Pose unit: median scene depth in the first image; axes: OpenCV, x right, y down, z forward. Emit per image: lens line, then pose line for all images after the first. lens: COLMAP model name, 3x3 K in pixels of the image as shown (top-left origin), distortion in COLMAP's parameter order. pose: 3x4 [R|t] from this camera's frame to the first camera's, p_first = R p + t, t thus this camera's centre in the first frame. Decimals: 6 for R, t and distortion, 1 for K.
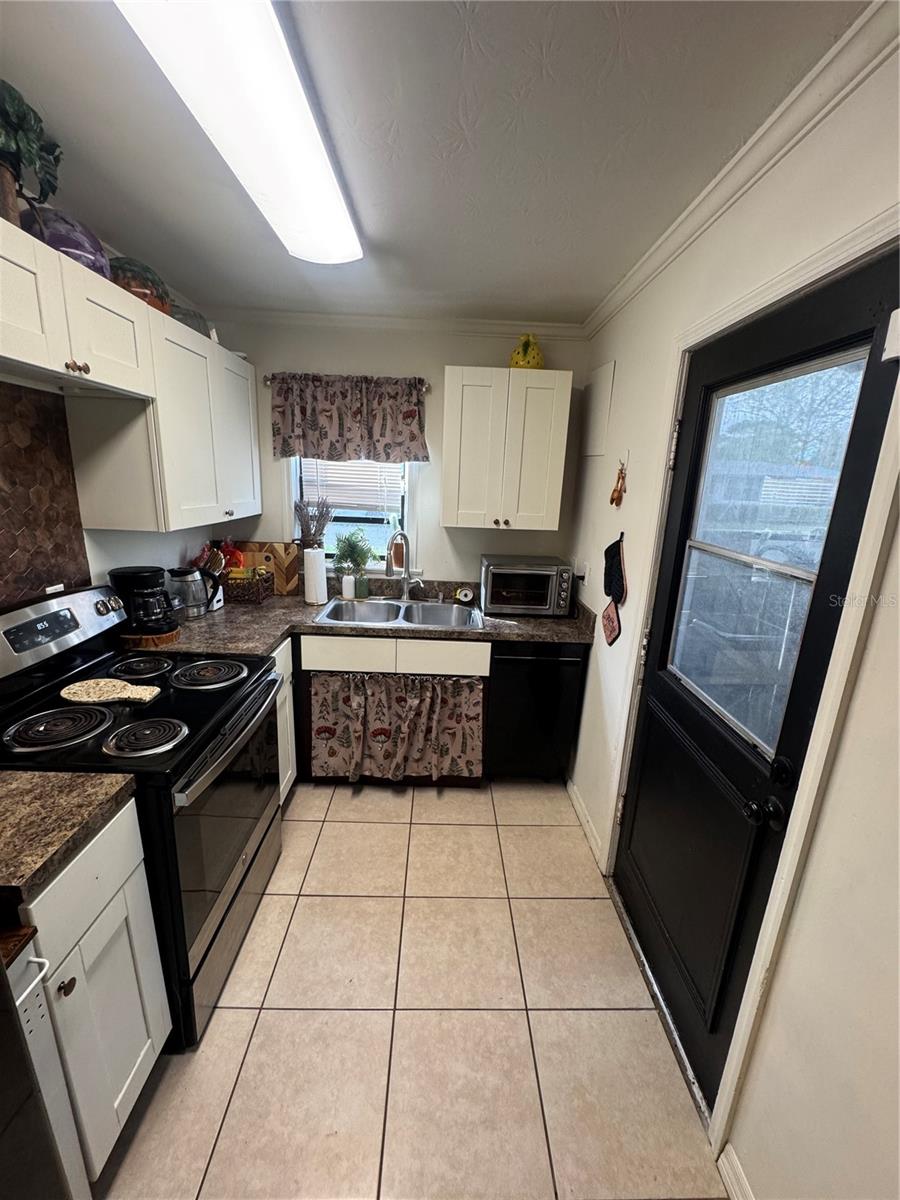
lens RADIAL K [[481.4, 0, 450.0], [0, 481.4, 600.0], [0, 0, 1]] dist [0.000387, -0.000314]
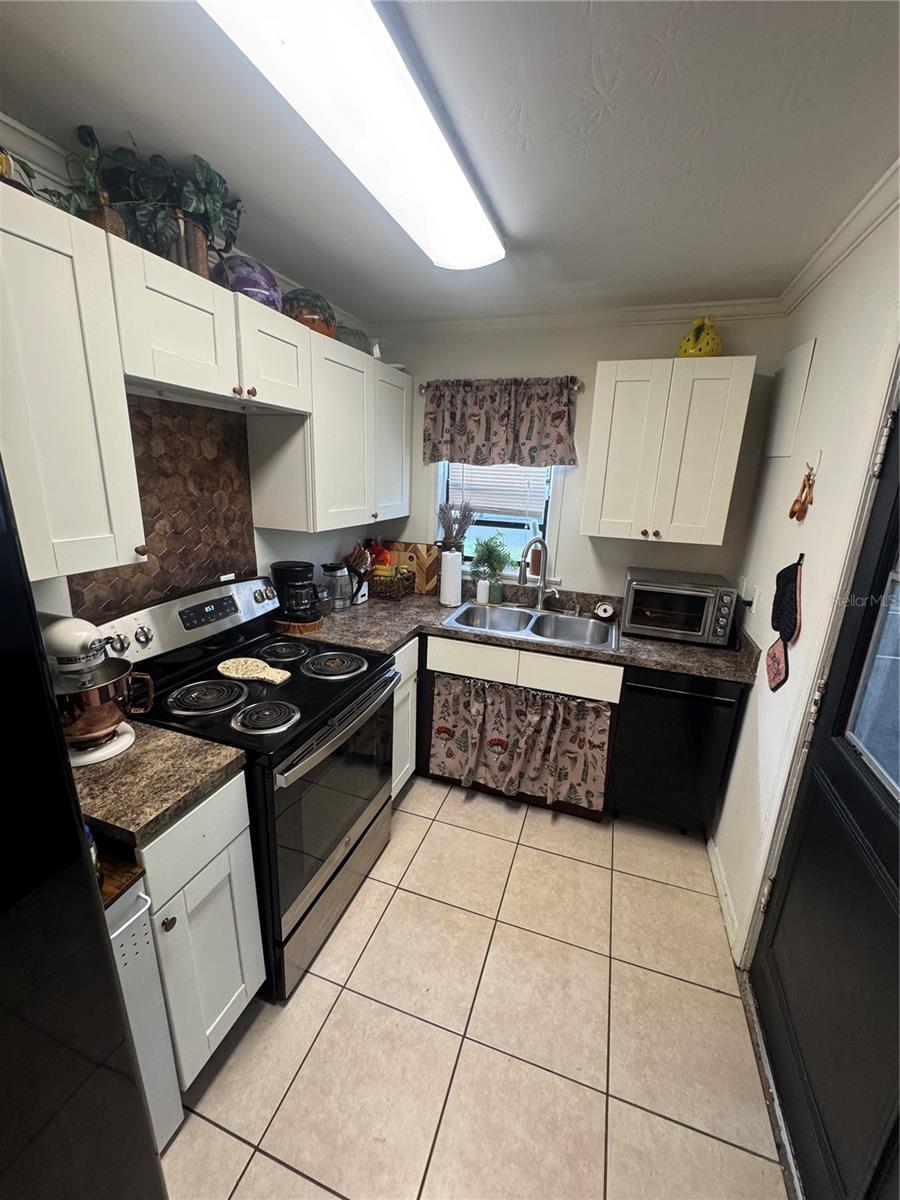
lens RADIAL K [[481.4, 0, 450.0], [0, 481.4, 600.0], [0, 0, 1]] dist [0.000387, -0.000314]
pose [[0.939536, 0.085089, -0.331710, 0.067790], [-0.084279, 0.996300, 0.016854, -0.023968], [0.331916, 0.012122, 0.943231, 0.043778]]
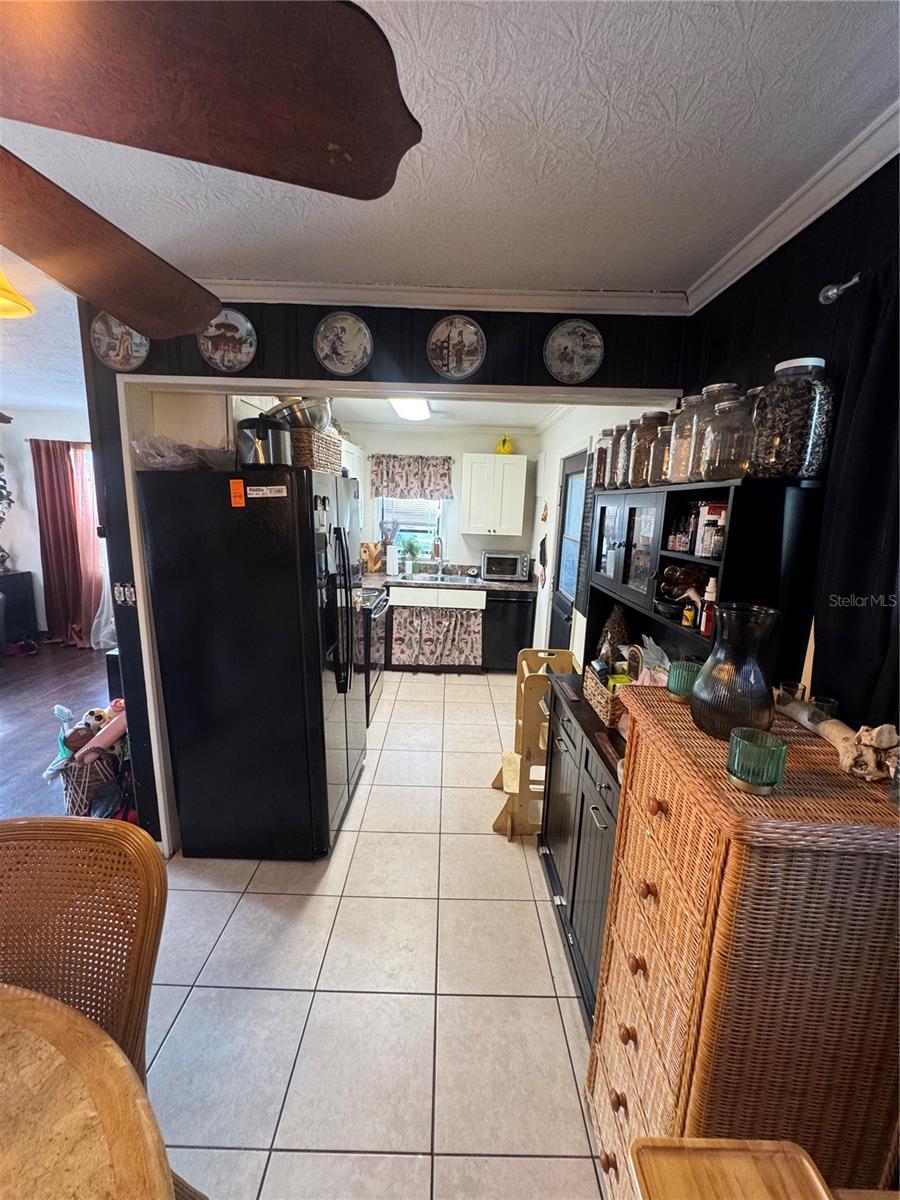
lens RADIAL K [[481.4, 0, 450.0], [0, 481.4, 600.0], [0, 0, 1]] dist [0.000387, -0.000314]
pose [[0.999798, 0.003228, -0.019852, -0.022314], [-0.004238, 0.998686, -0.051068, 0.223567], [0.019661, 0.051142, 0.998498, -0.957983]]
